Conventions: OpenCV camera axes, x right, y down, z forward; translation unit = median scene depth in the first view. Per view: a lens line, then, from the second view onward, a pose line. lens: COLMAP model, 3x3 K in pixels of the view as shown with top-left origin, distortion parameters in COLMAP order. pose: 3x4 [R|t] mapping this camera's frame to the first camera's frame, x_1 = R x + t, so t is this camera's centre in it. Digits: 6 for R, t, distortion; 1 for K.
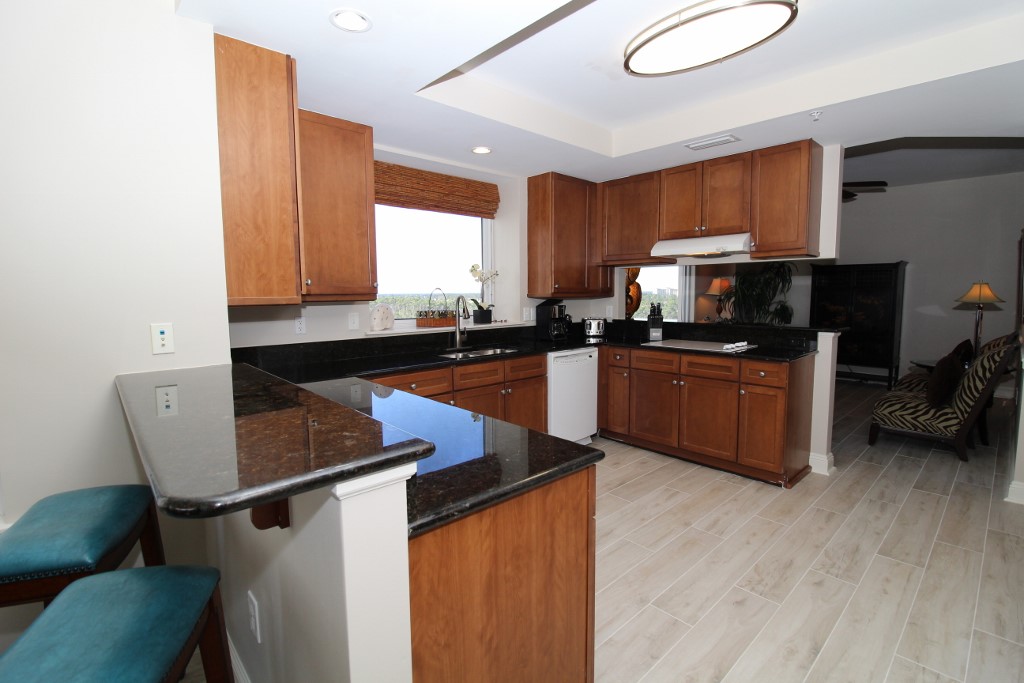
lens RADIAL K [[472.1, 0, 515.2], [0, 472.1, 333.2], [0, 0, 1]] dist [-0.003573, -0.010054]
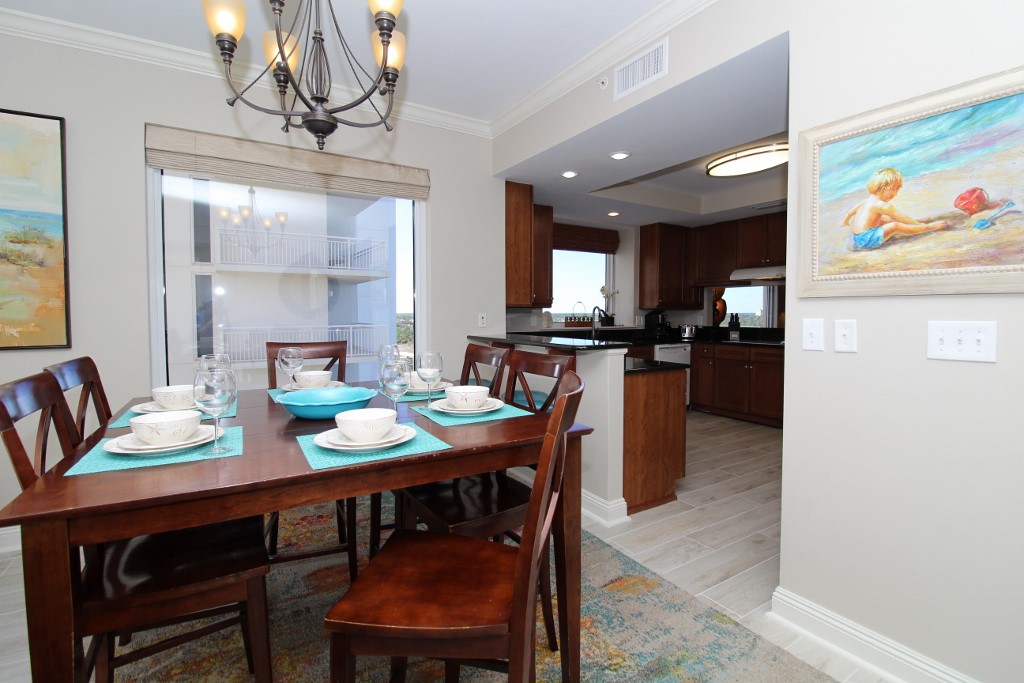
lens RADIAL K [[472.1, 0, 513.0], [0, 472.1, 331.8], [0, 0, 1]] dist [-0.003573, -0.010054]
pose [[0.981541, 0.016398, -0.190546, -0.086081], [-0.025095, 0.998746, -0.043320, 0.075091], [0.189597, 0.047303, 0.980722, -0.542033]]
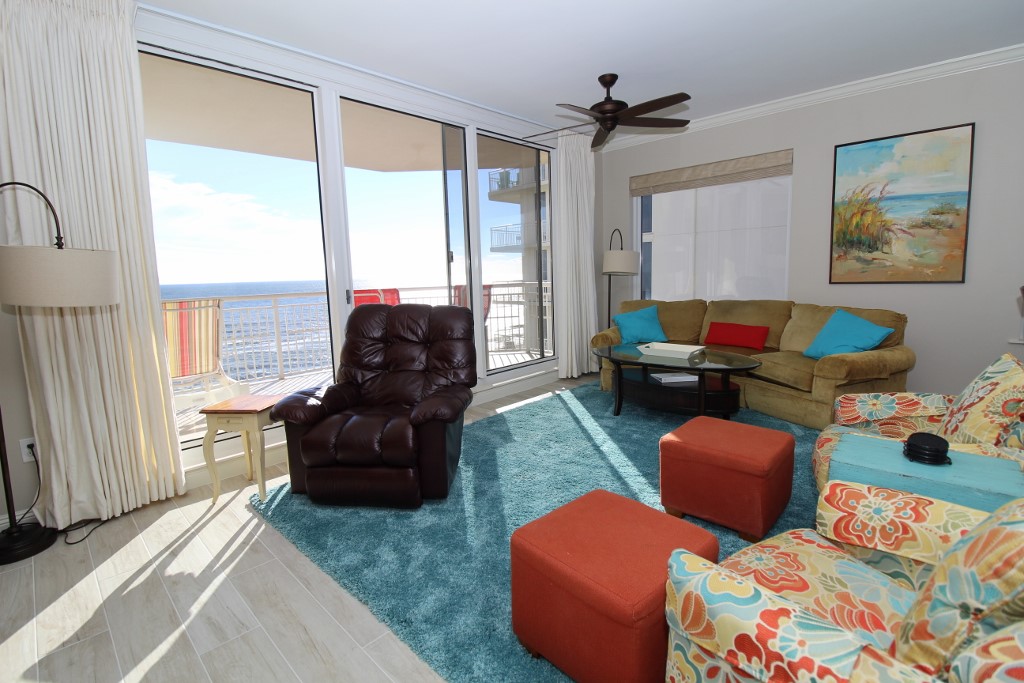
lens RADIAL K [[472.1, 0, 509.0], [0, 472.1, 327.0], [0, 0, 1]] dist [-0.003573, -0.010054]
pose [[0.050764, 0.119718, -0.991509, 0.098943], [-0.058372, 0.991448, 0.116722, 0.118673], [0.997003, 0.051951, 0.057318, -1.017683]]
